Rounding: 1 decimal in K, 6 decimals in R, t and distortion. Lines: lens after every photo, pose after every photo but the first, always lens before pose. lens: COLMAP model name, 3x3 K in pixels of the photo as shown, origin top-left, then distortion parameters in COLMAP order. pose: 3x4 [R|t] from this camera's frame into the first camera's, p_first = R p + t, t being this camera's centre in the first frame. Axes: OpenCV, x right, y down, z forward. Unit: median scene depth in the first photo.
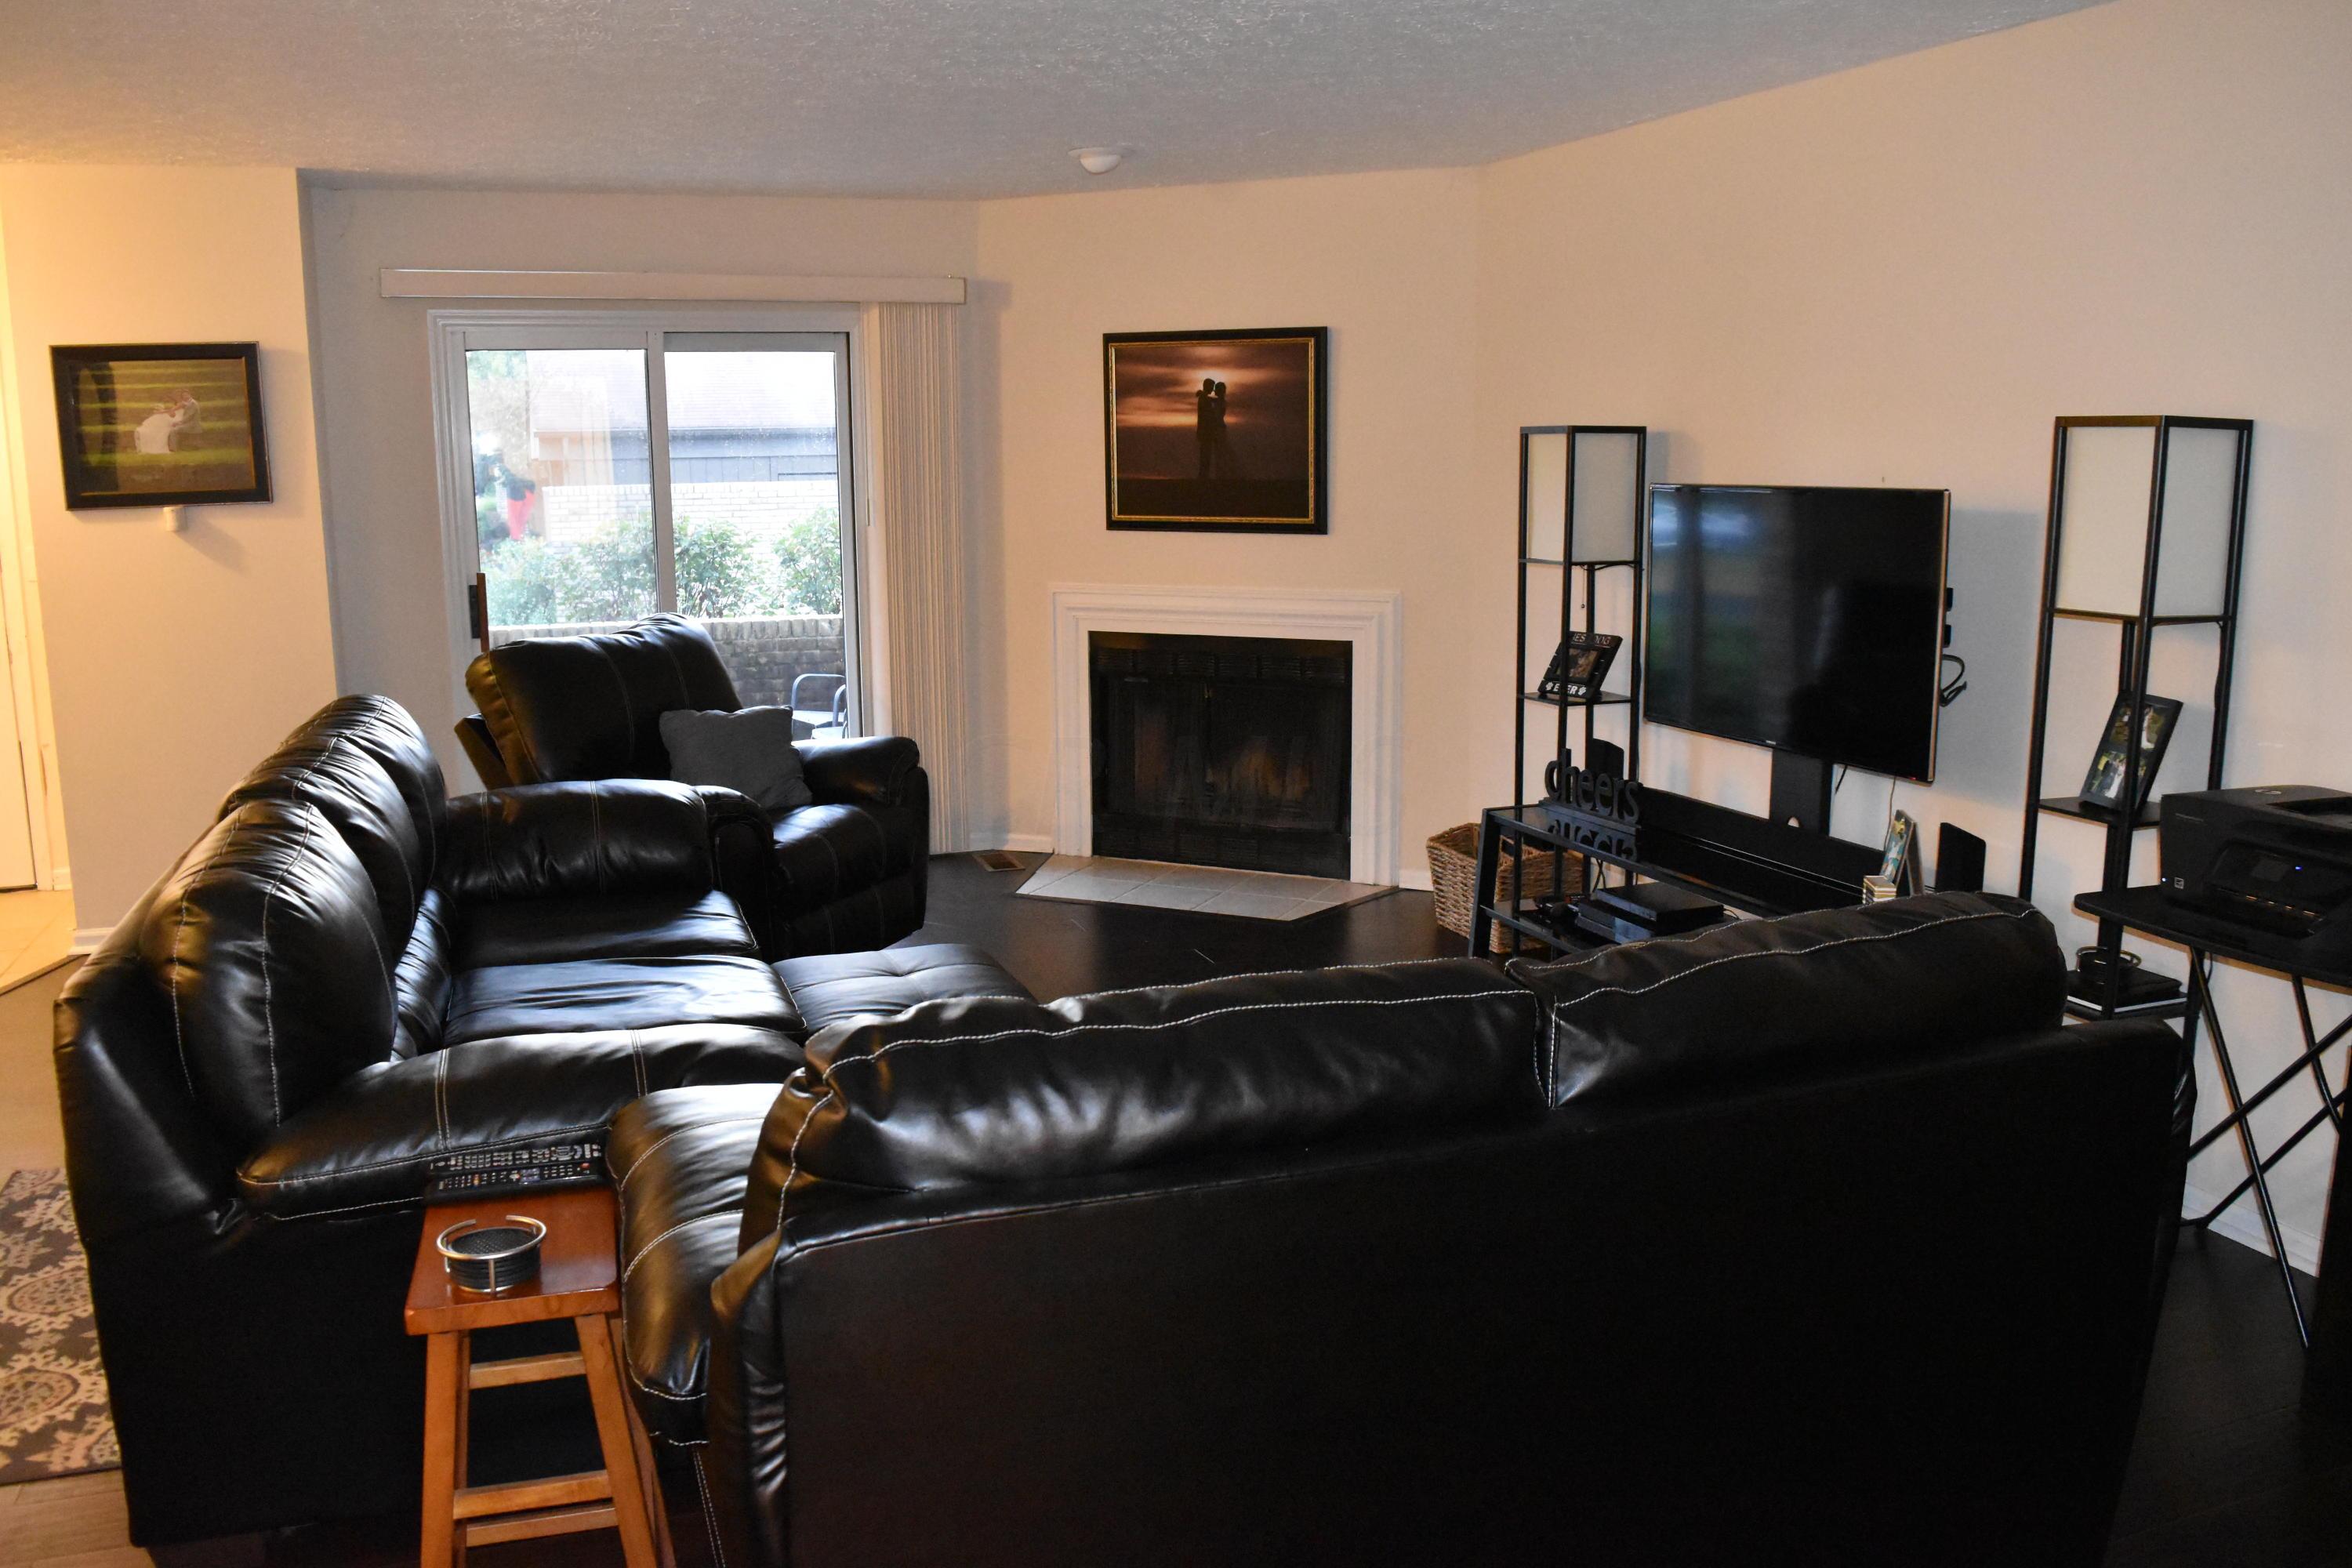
lens RADIAL K [[1855.7, 0, 1178.9], [0, 1855.7, 778.9], [0, 0, 1]] dist [-0.085098, 0.008288]
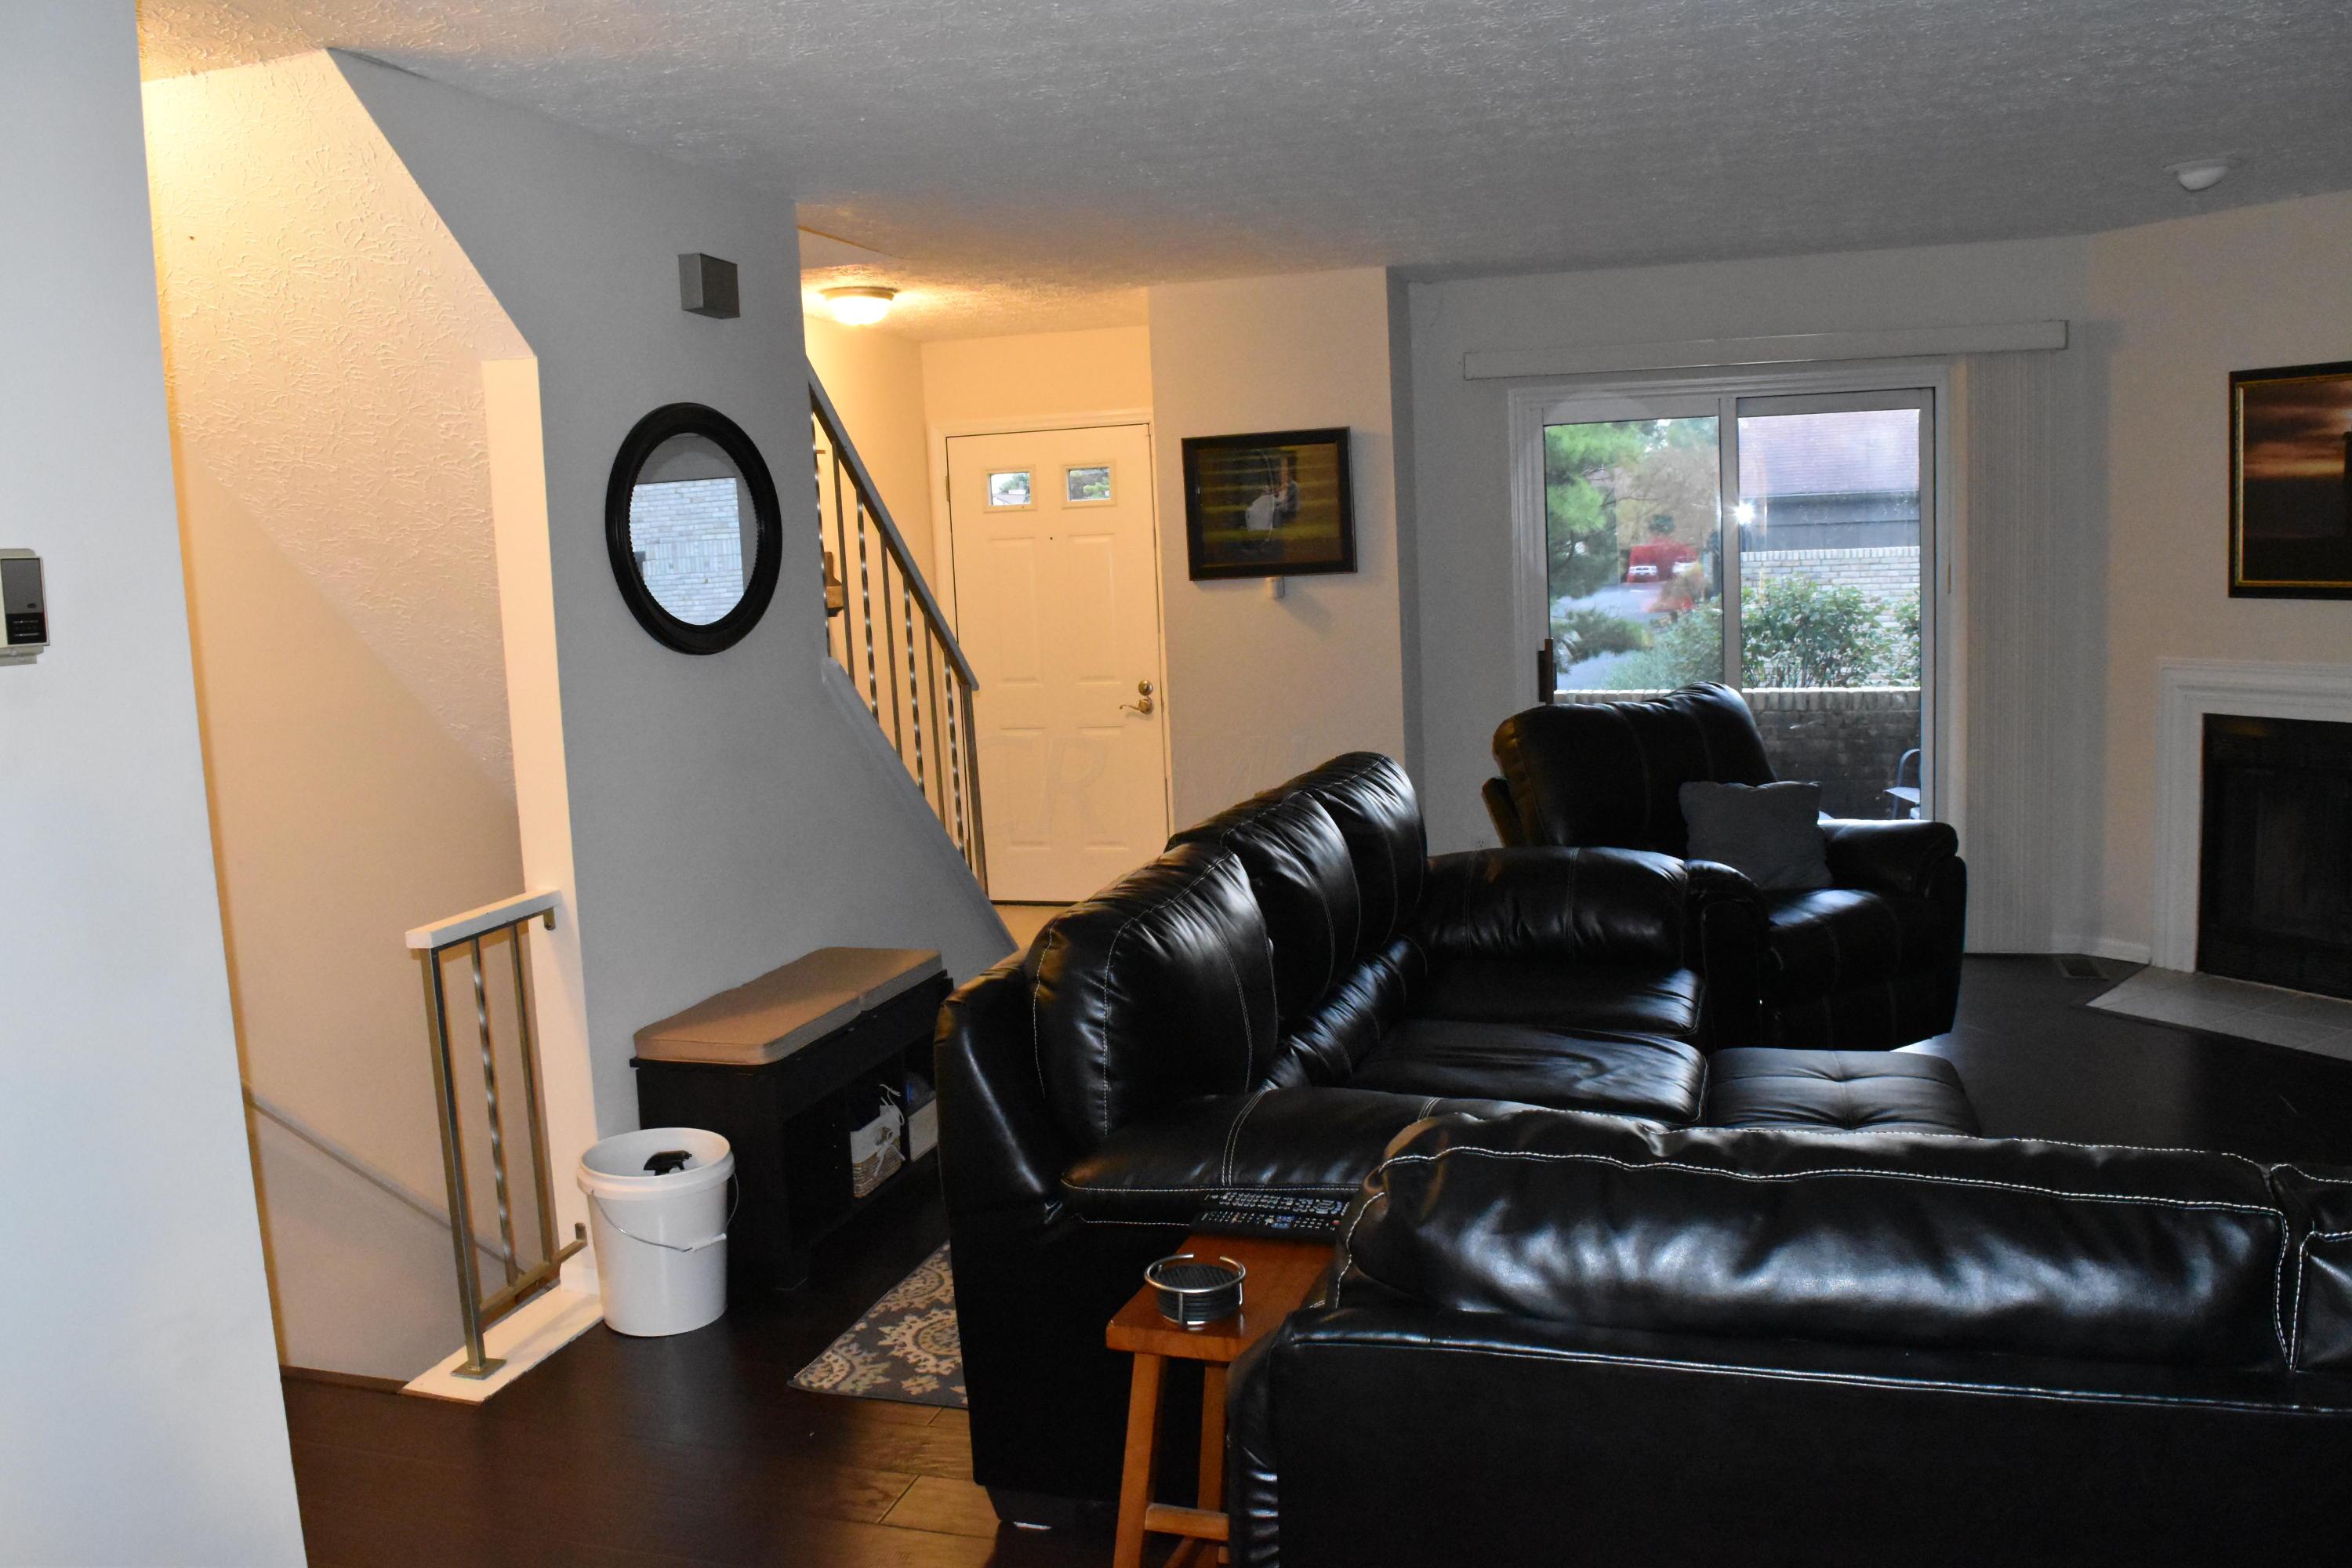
lens RADIAL K [[1855.7, 0, 1181.1], [0, 1855.7, 782.9], [0, 0, 1]] dist [-0.085098, 0.008288]
pose [[0.802051, 0.049284, -0.595218, 0.089011], [-0.068501, 0.997604, -0.009704, -0.007758], [0.593314, 0.048556, 0.803505, 0.045814]]
